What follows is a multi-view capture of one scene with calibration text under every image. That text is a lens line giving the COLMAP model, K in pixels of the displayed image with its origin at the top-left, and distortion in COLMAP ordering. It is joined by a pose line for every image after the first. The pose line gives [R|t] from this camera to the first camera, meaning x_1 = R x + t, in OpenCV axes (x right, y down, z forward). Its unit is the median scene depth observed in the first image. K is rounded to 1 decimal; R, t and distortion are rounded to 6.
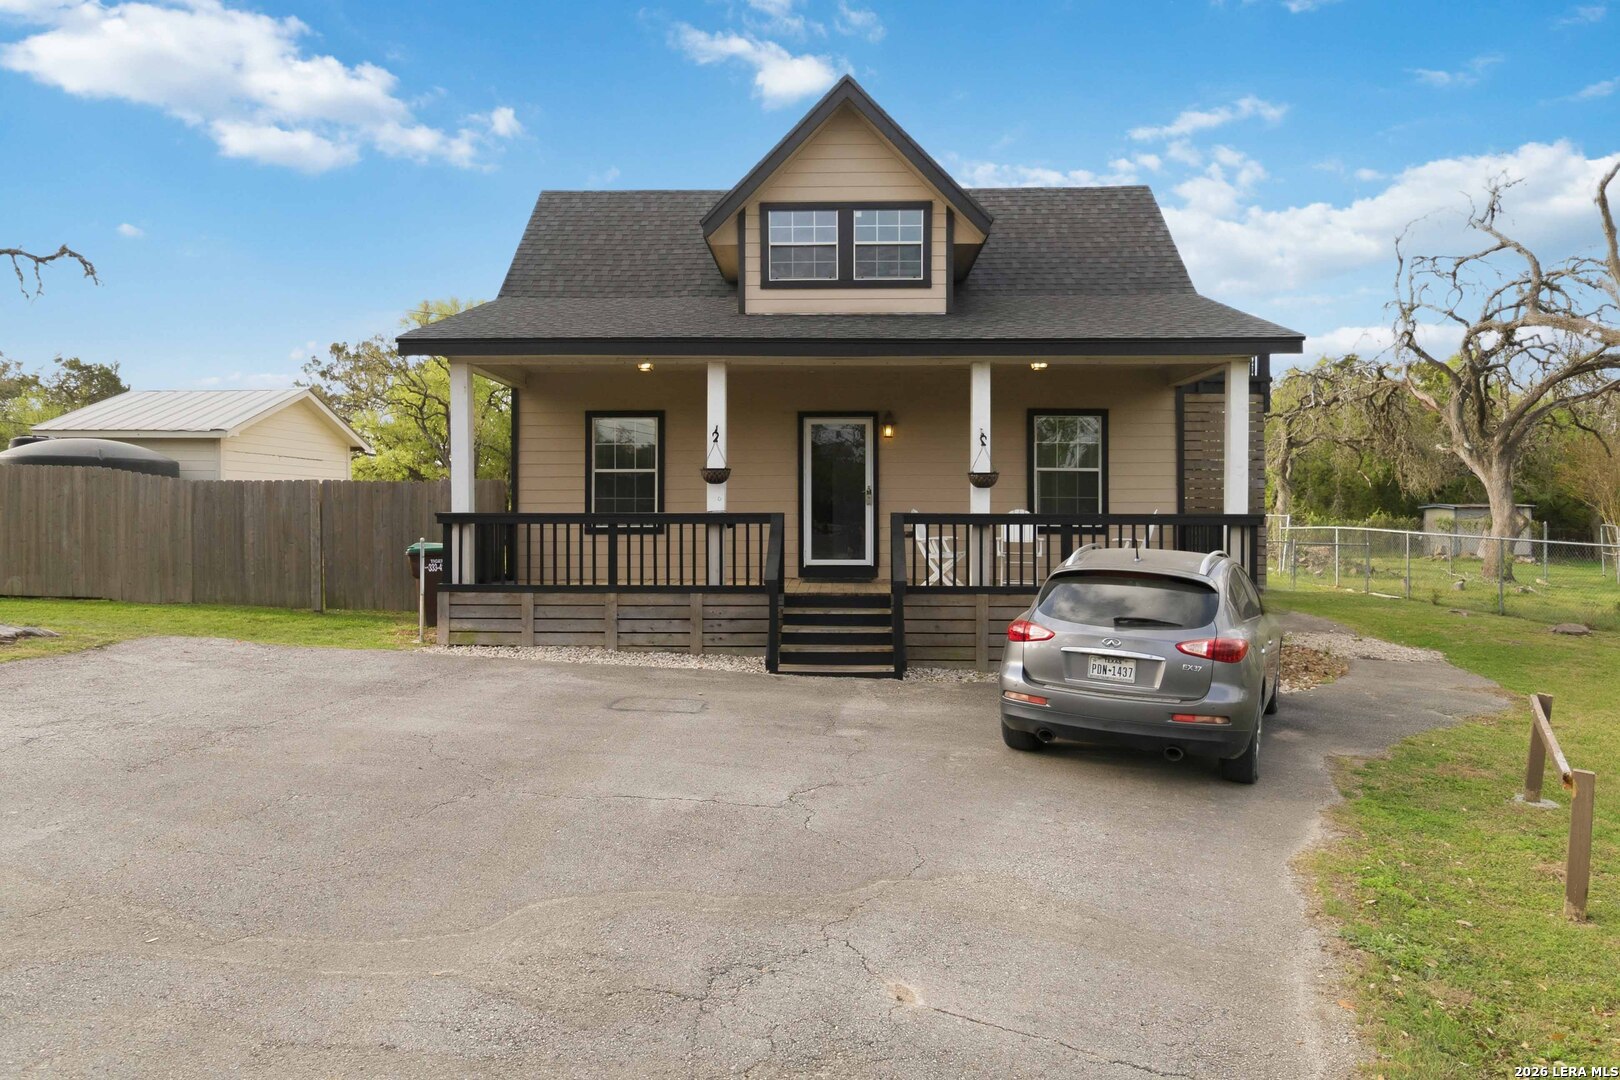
lens RADIAL K [[1086.4, 0, 823.6], [0, 1086.4, 512.2], [0, 0, 1]] dist [0.000385, 0.002444]
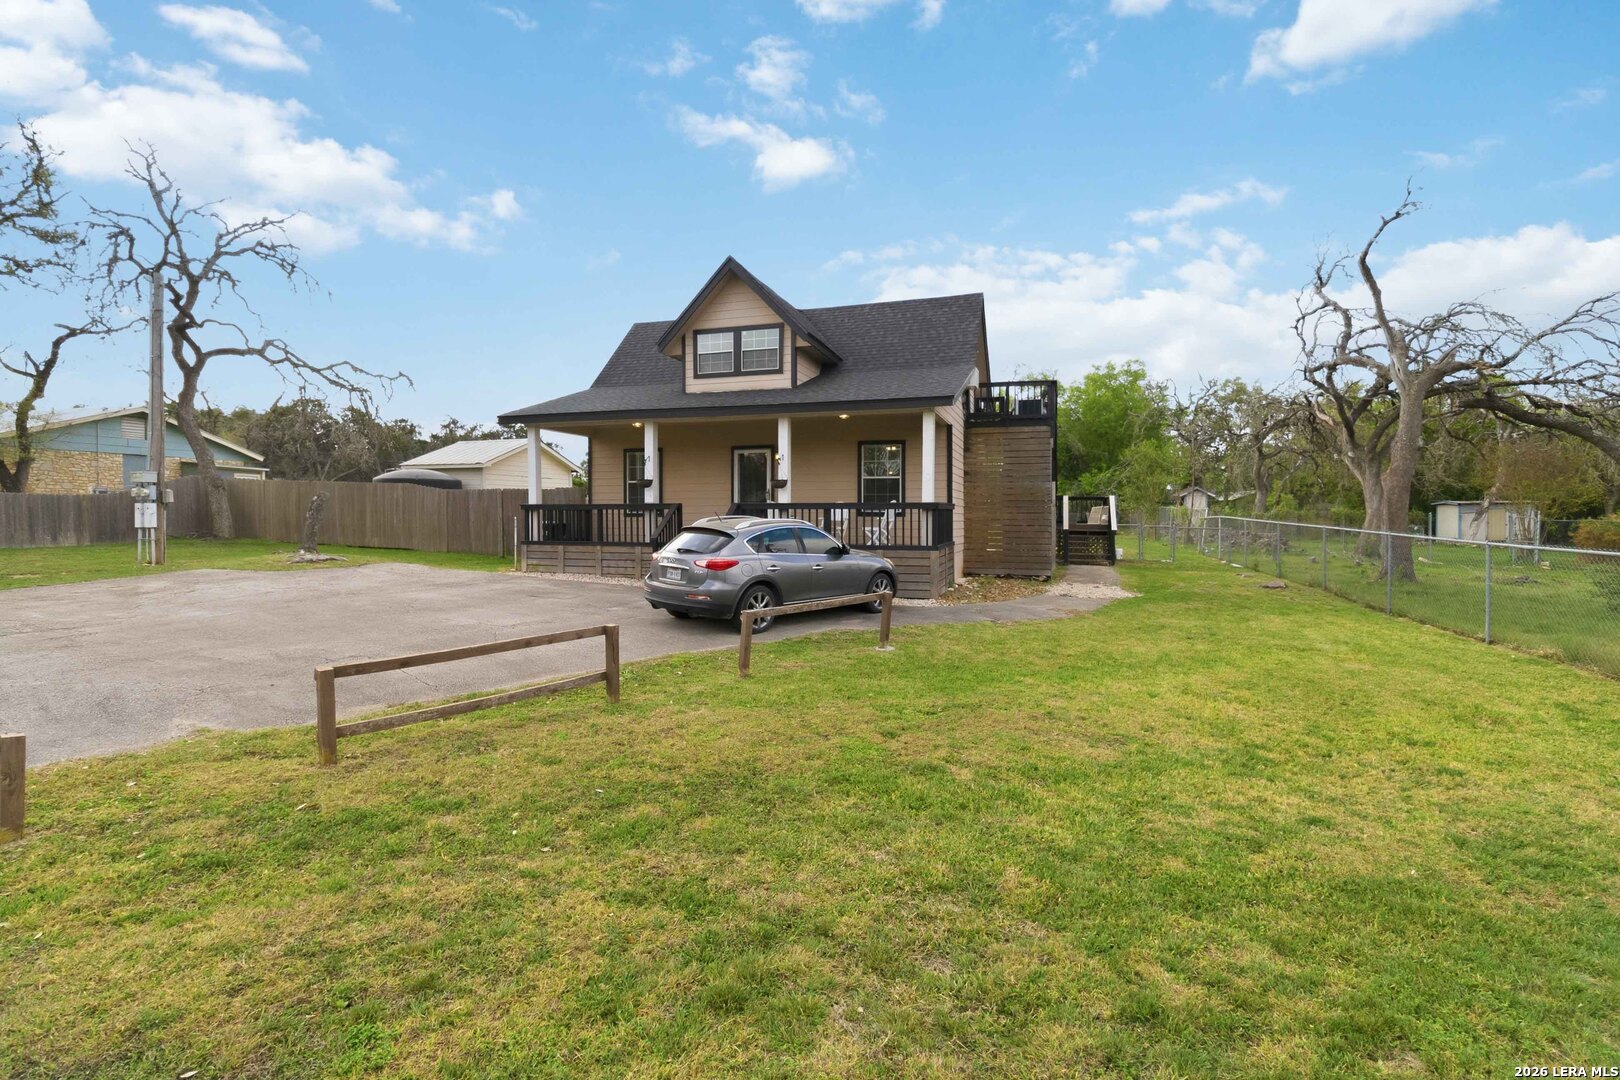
lens RADIAL K [[792.3, 0, 819.0], [0, 792.3, 527.7], [0, 0, 1]] dist [-0.001056, 0.002044]
pose [[0.958981, 0.002981, -0.283454, 0.510598], [0.002318, 0.999829, 0.018358, 0.016199], [0.283460, -0.018262, 0.958810, -0.196702]]
